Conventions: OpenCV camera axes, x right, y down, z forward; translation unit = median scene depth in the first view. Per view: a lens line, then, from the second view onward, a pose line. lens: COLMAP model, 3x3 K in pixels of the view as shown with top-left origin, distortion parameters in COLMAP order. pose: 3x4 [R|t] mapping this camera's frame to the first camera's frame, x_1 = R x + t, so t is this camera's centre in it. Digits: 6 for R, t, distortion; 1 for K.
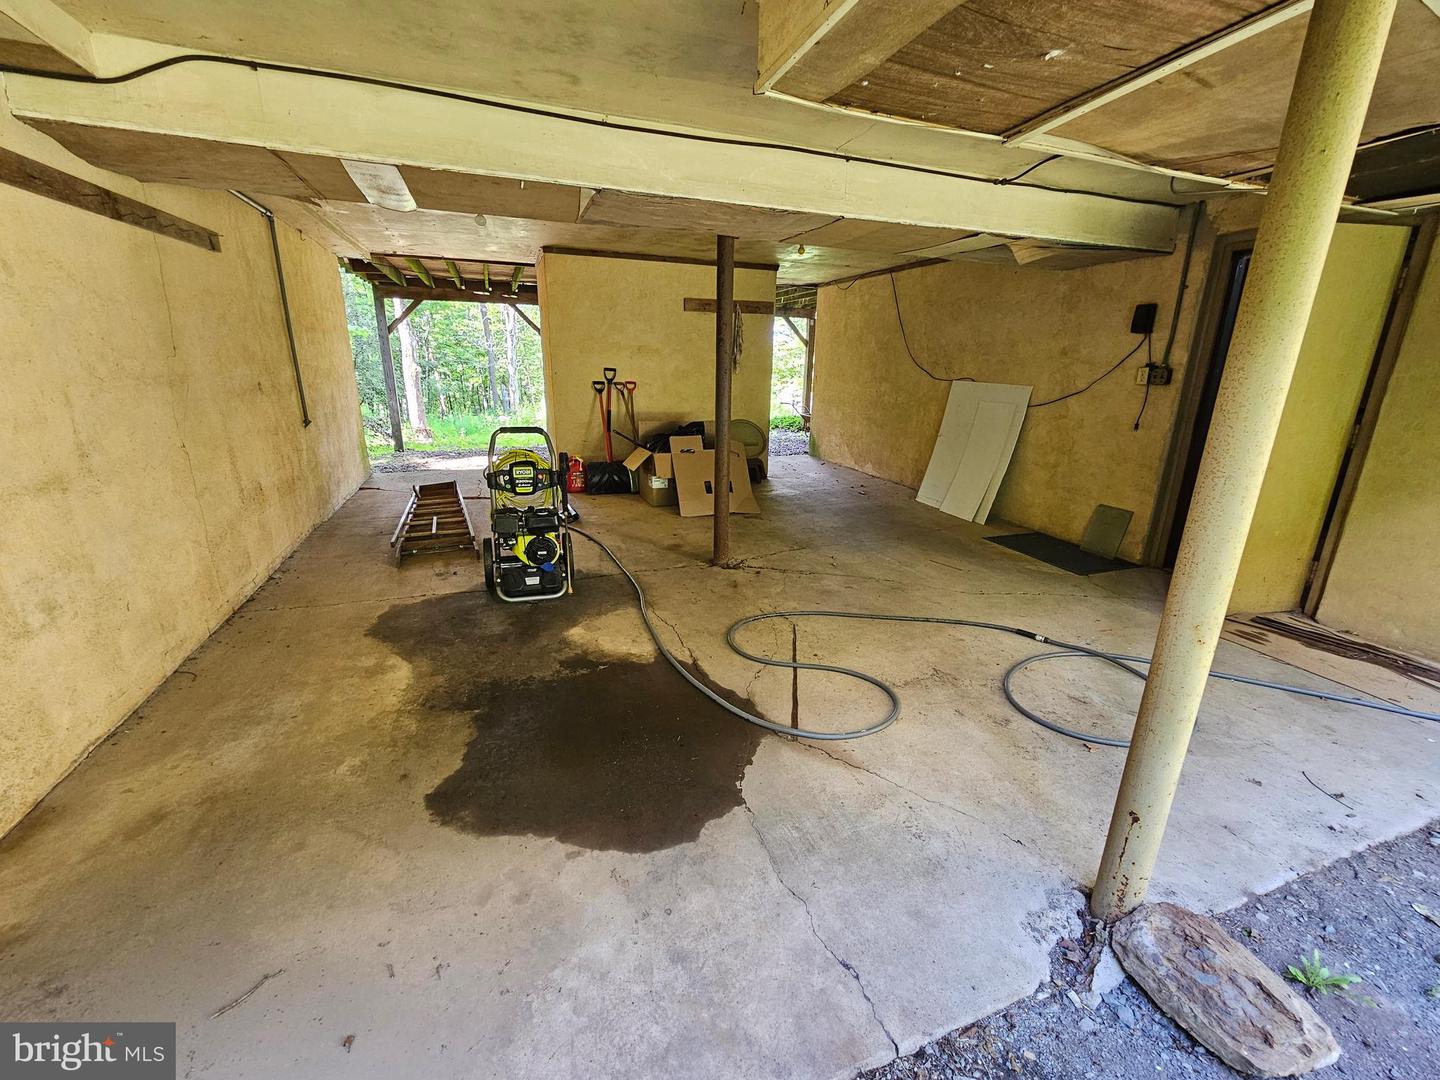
lens RADIAL K [[588.7, 0, 727.0], [0, 588.7, 535.9], [0, 0, 1]] dist [0.001231, 0.000769]
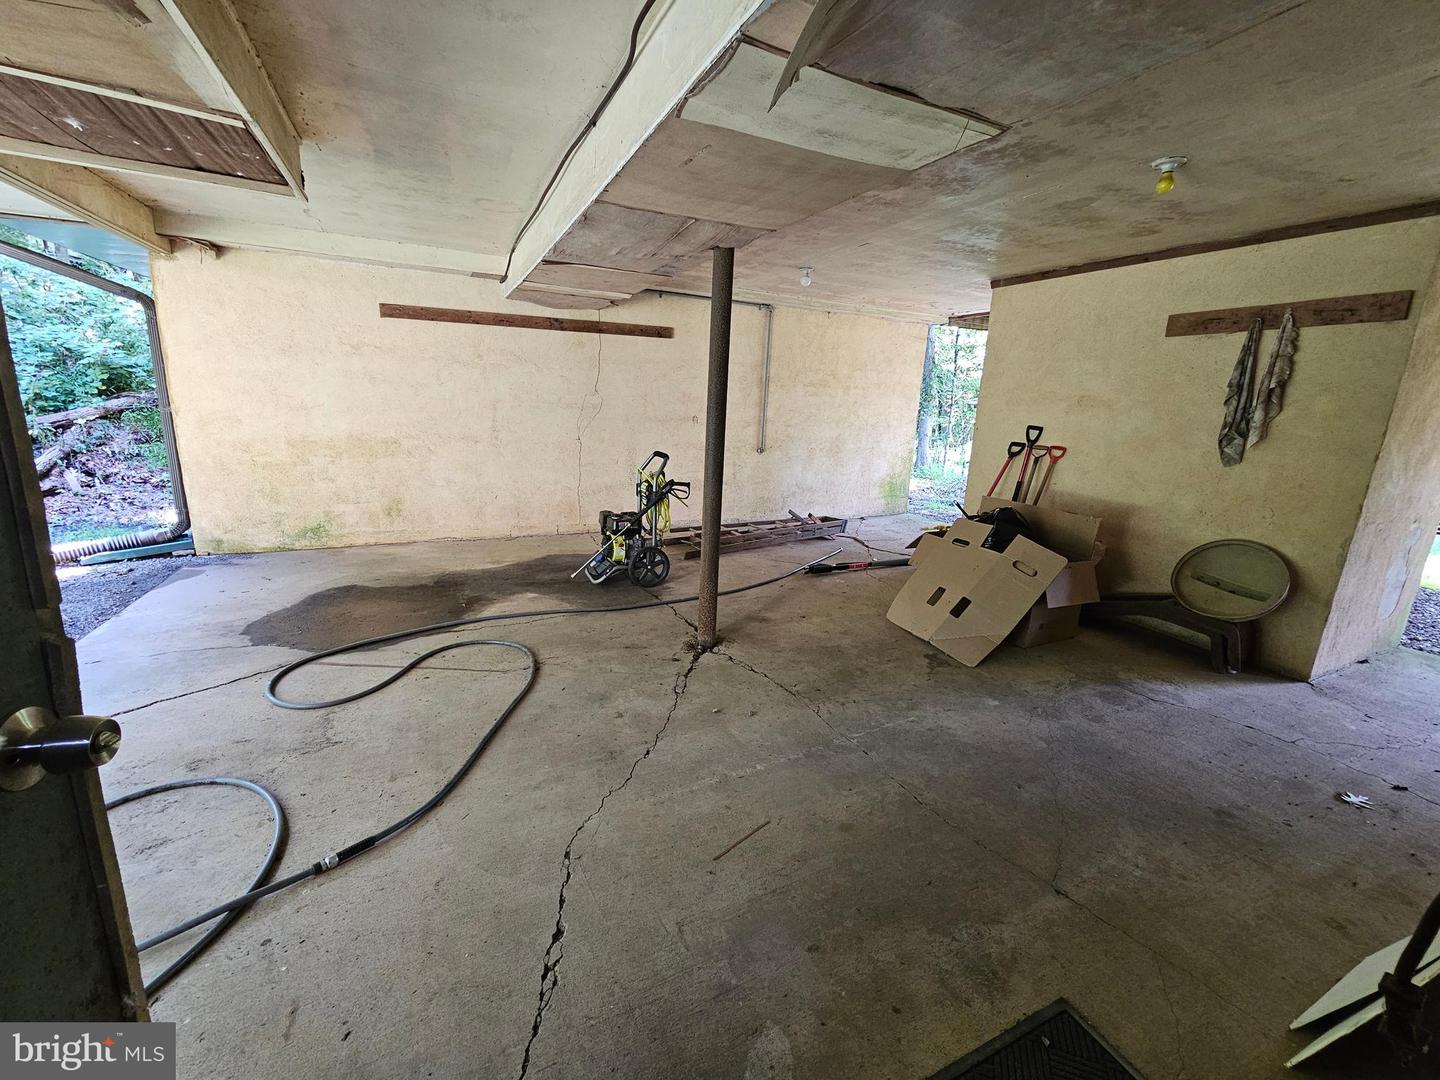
lens RADIAL K [[588.7, 0, 726.0], [0, 588.7, 537.5], [0, 0, 1]] dist [0.001231, 0.000769]
pose [[0.101625, 0.215607, -0.971178, 0.869580], [-0.326683, 0.929327, 0.172131, -0.272881], [0.939654, 0.299775, 0.164878, 0.974318]]
